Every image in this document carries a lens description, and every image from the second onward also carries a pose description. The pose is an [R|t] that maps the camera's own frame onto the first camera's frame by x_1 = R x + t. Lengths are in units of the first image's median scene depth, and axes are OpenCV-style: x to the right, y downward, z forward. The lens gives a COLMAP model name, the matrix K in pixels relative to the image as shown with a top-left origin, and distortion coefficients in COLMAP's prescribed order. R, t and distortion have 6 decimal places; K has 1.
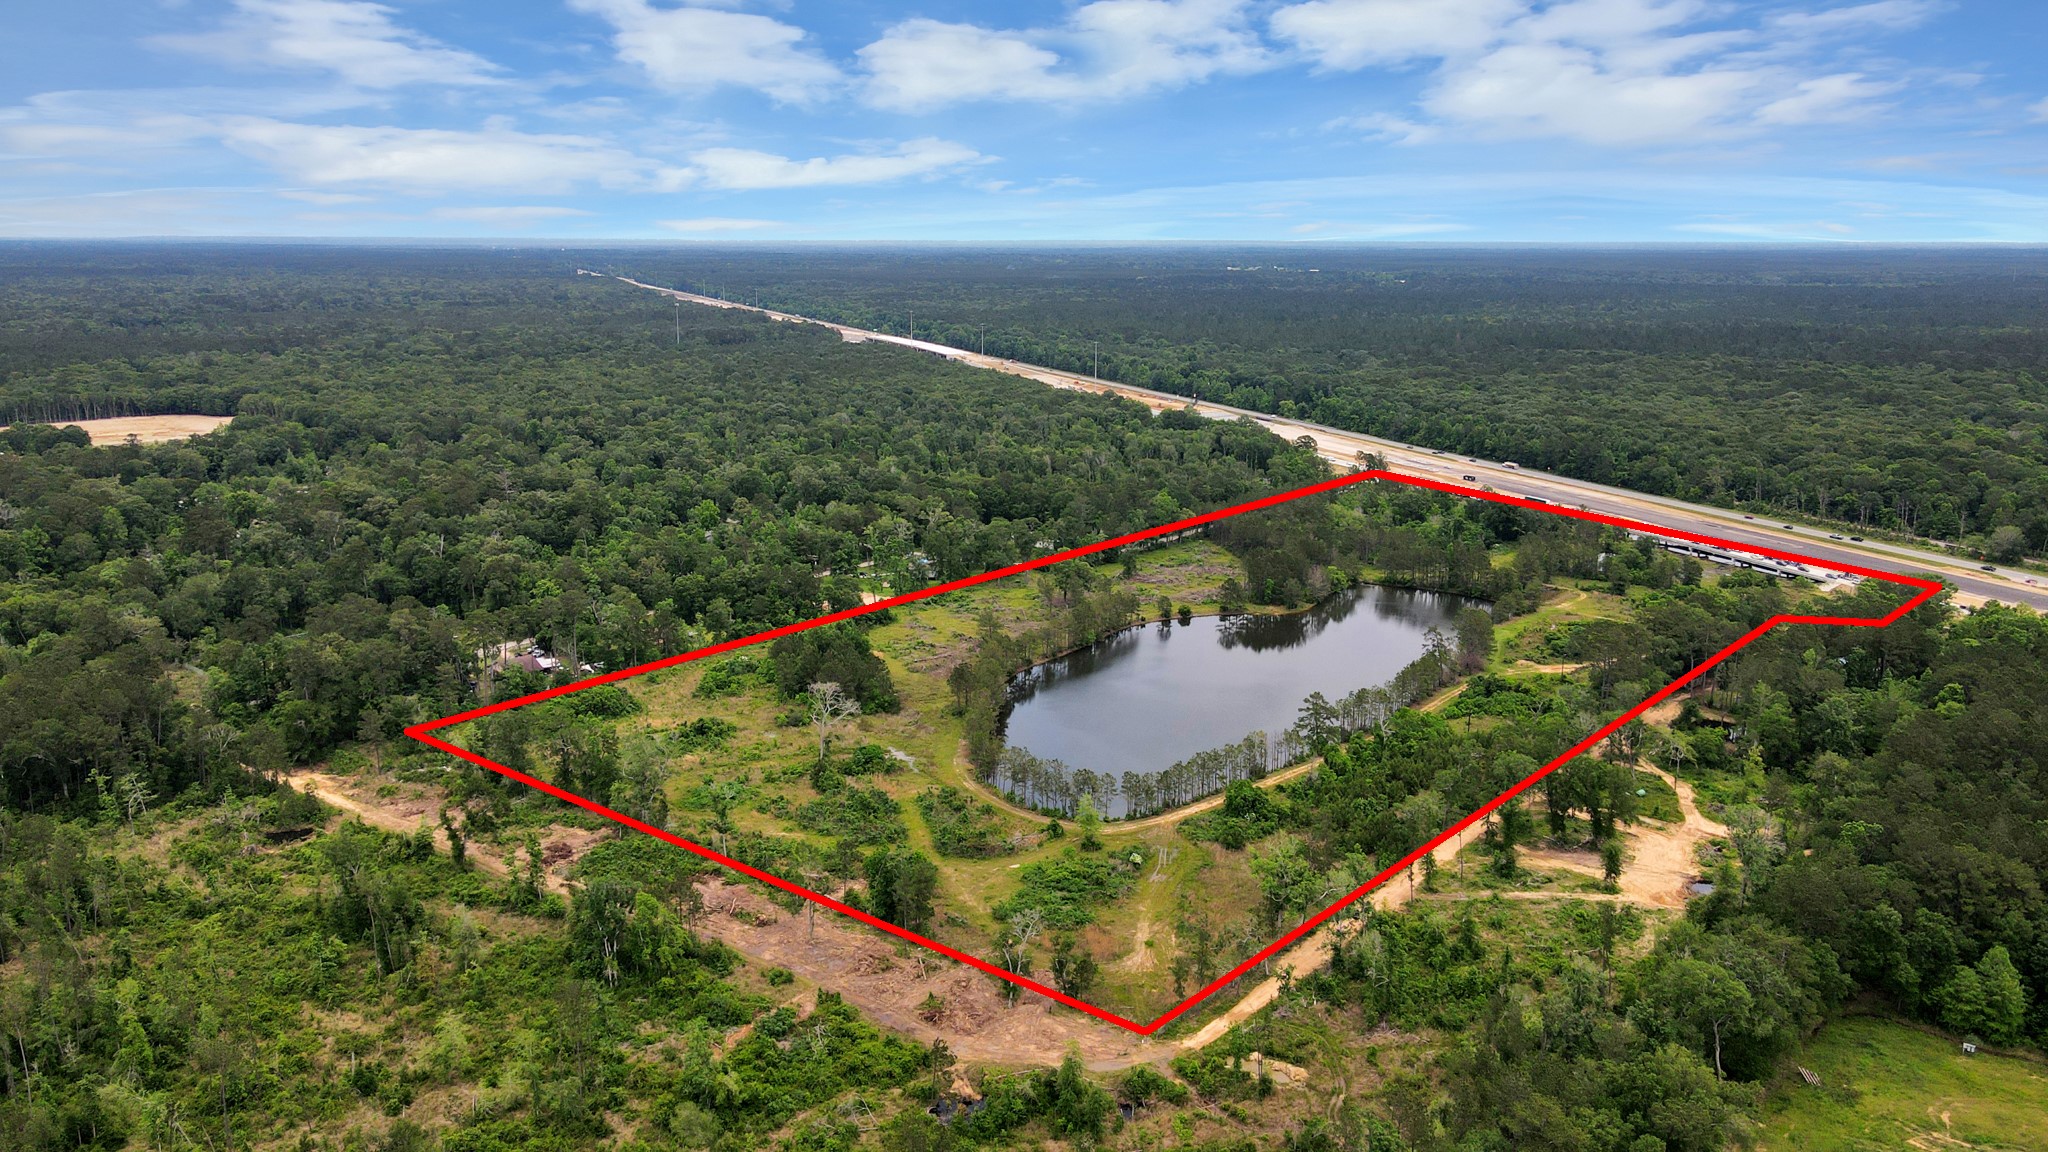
lens RADIAL K [[1515.3, 0, 1024.0], [0, 1515.3, 576.0], [0, 0, 1]] dist [-0.041628, 0.136887]
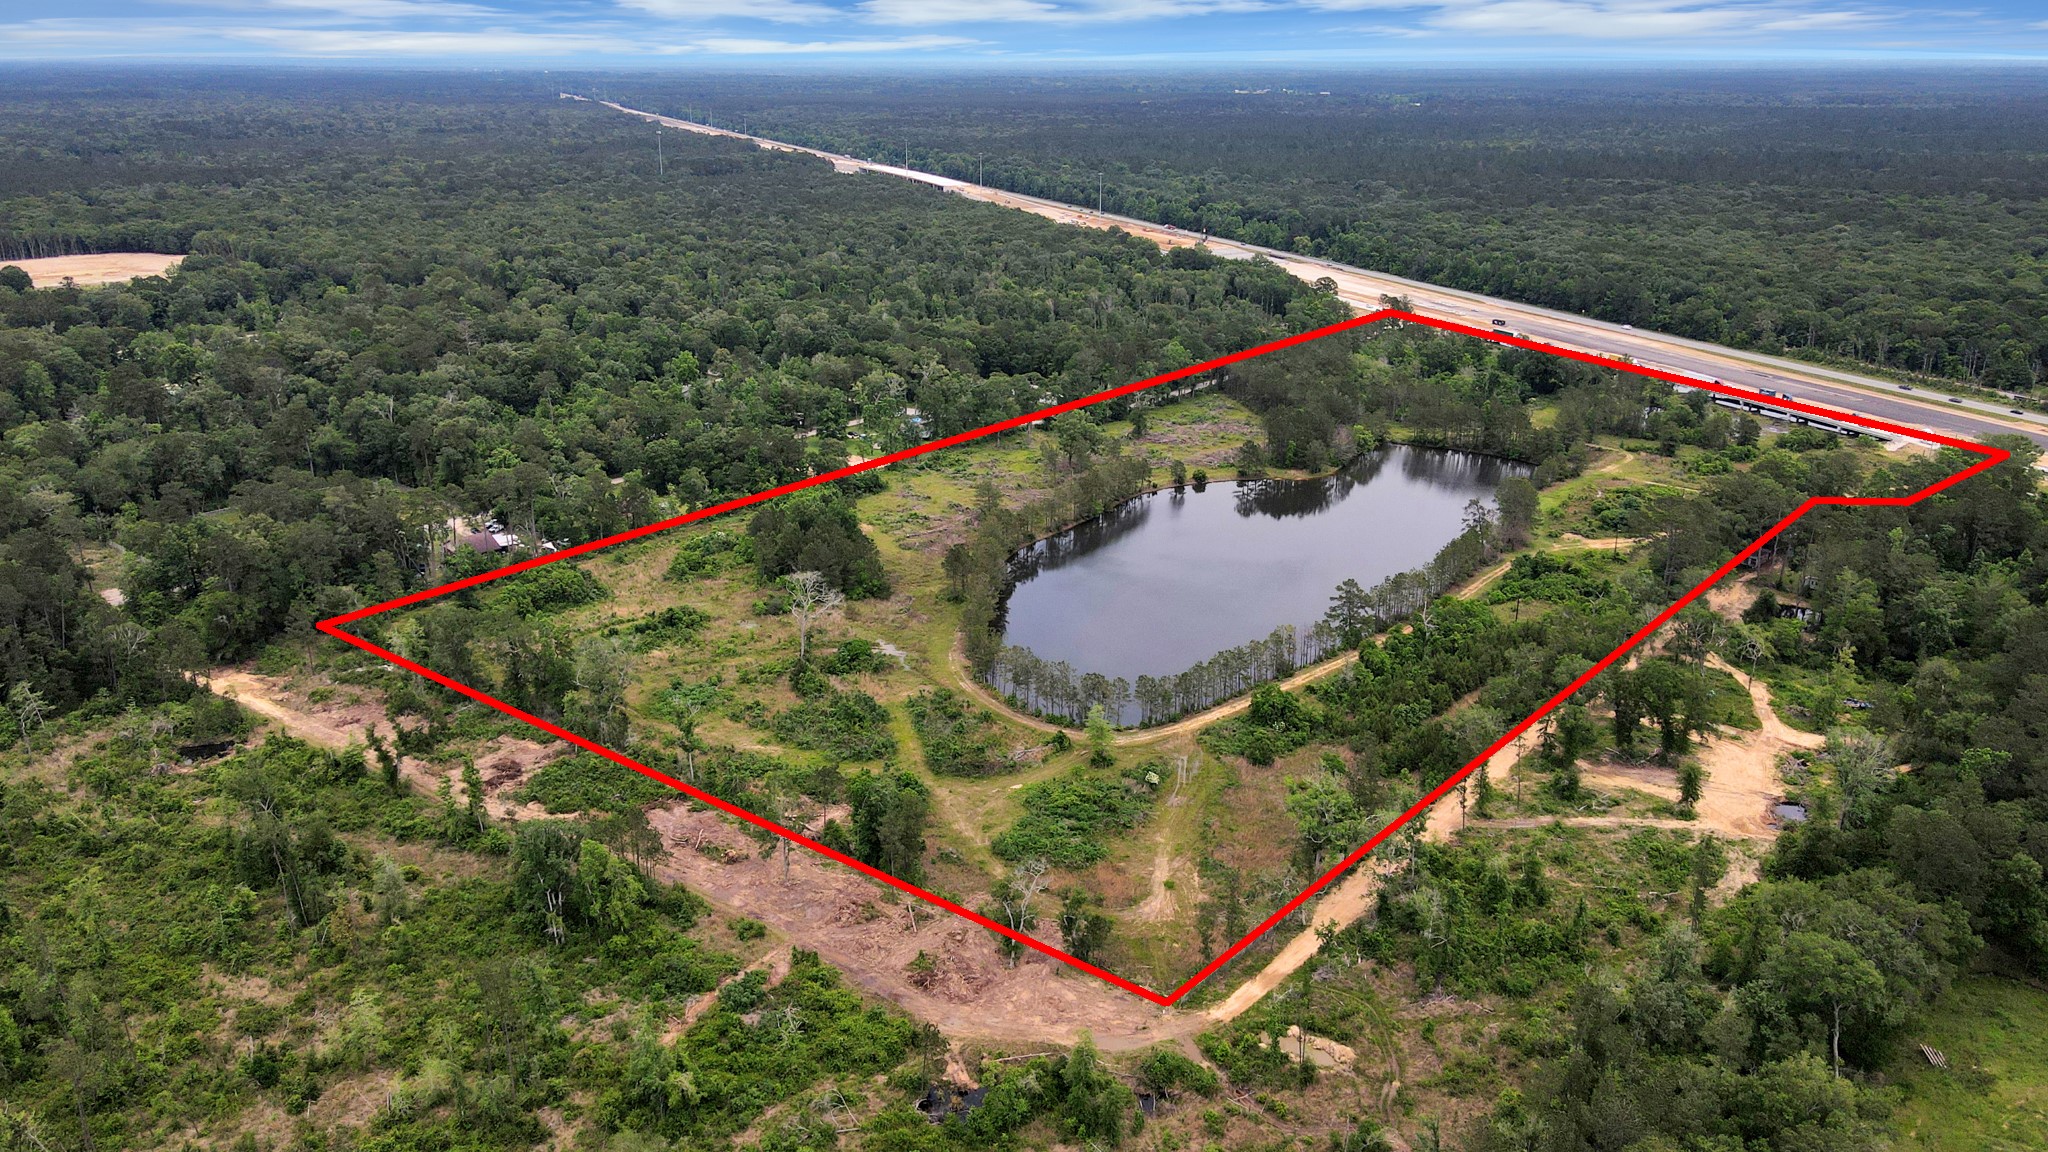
lens RADIAL K [[1510.2, 0, 1024.0], [0, 1510.2, 576.0], [0, 0, 1]] dist [-0.019125, 0.075599]
pose [[0.999998, -0.001877, -0.000716, -0.000733], [0.001945, 0.993921, 0.110077, -0.024554], [0.000505, -0.110079, 0.993923, 0.104427]]
